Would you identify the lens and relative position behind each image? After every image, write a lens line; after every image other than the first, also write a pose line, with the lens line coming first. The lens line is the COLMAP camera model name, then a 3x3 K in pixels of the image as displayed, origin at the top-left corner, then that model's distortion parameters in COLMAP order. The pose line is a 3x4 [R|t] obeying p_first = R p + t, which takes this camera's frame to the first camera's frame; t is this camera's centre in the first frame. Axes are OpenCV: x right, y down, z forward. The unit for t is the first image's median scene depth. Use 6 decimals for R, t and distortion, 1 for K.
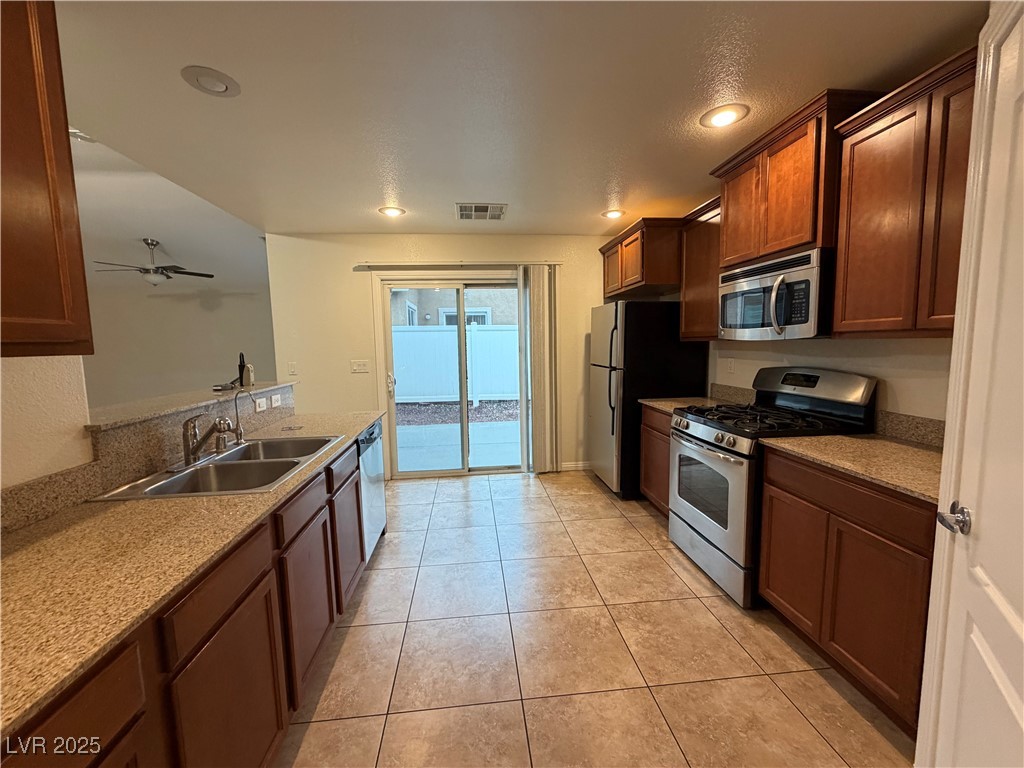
lens RADIAL K [[408.0, 0, 511.1], [0, 408.0, 383.6], [0, 0, 1]] dist [0.000418, 0.000868]
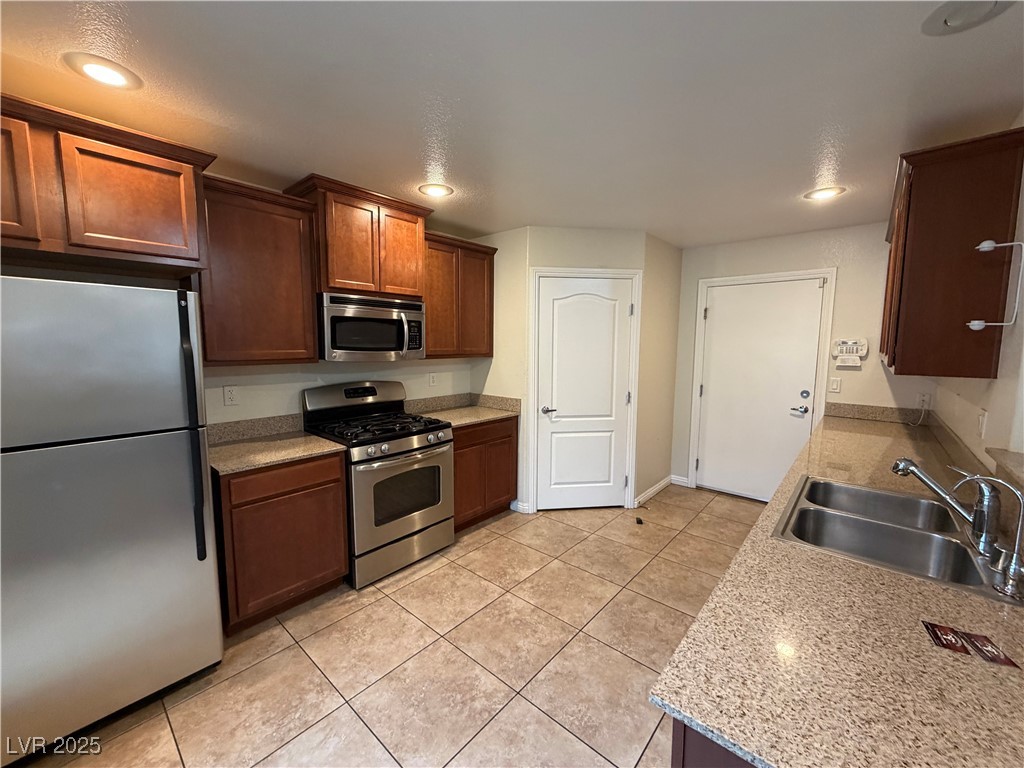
lens RADIAL K [[408.0, 0, 509.7], [0, 408.0, 383.3], [0, 0, 1]] dist [0.000418, 0.000868]
pose [[-0.679844, -0.058310, 0.731035, -0.564222], [0.082965, 0.984319, 0.155668, -0.209343], [-0.728648, 0.166480, -0.664346, 1.615593]]
